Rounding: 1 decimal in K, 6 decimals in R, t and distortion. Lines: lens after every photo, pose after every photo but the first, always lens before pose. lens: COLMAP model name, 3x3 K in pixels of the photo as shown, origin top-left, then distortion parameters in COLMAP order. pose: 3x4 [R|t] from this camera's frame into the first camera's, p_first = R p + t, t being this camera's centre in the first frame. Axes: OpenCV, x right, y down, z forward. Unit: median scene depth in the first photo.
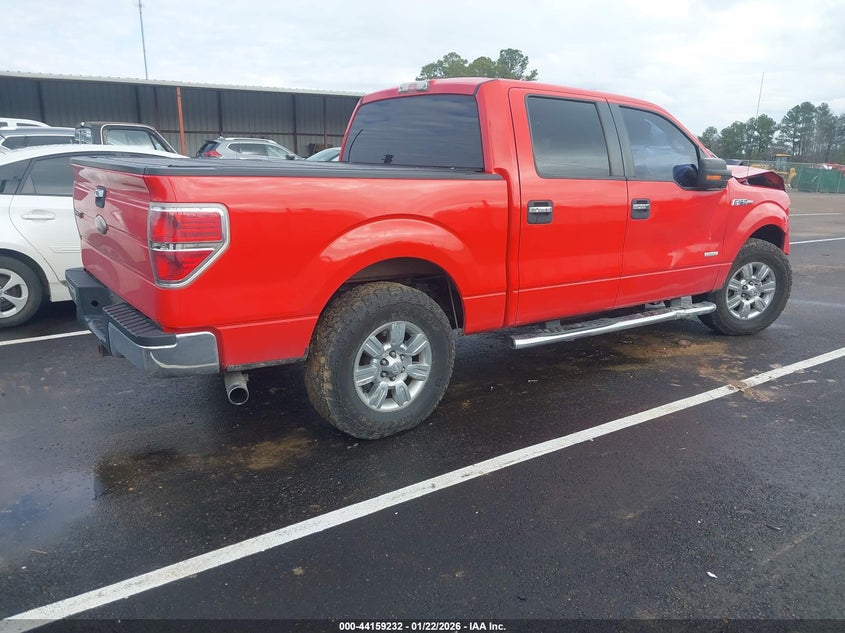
lens RADIAL K [[667.3, 0, 432.1], [0, 667.3, 316.9], [0, 0, 1]] dist [-0.002839, 0.000005]
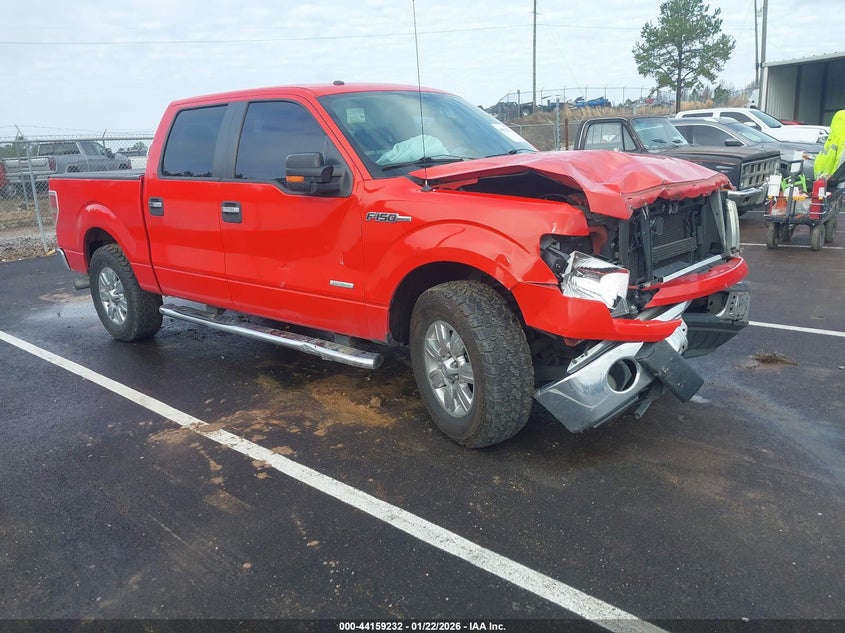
lens RADIAL K [[667.3, 0, 432.1], [0, 667.3, 316.9], [0, 0, 1]] dist [-0.002839, 0.000005]
pose [[0.204000, 0.205548, -0.957149, 1.221247], [-0.171267, 0.970124, 0.171831, -0.215510], [0.963873, 0.128875, 0.233109, 0.994900]]
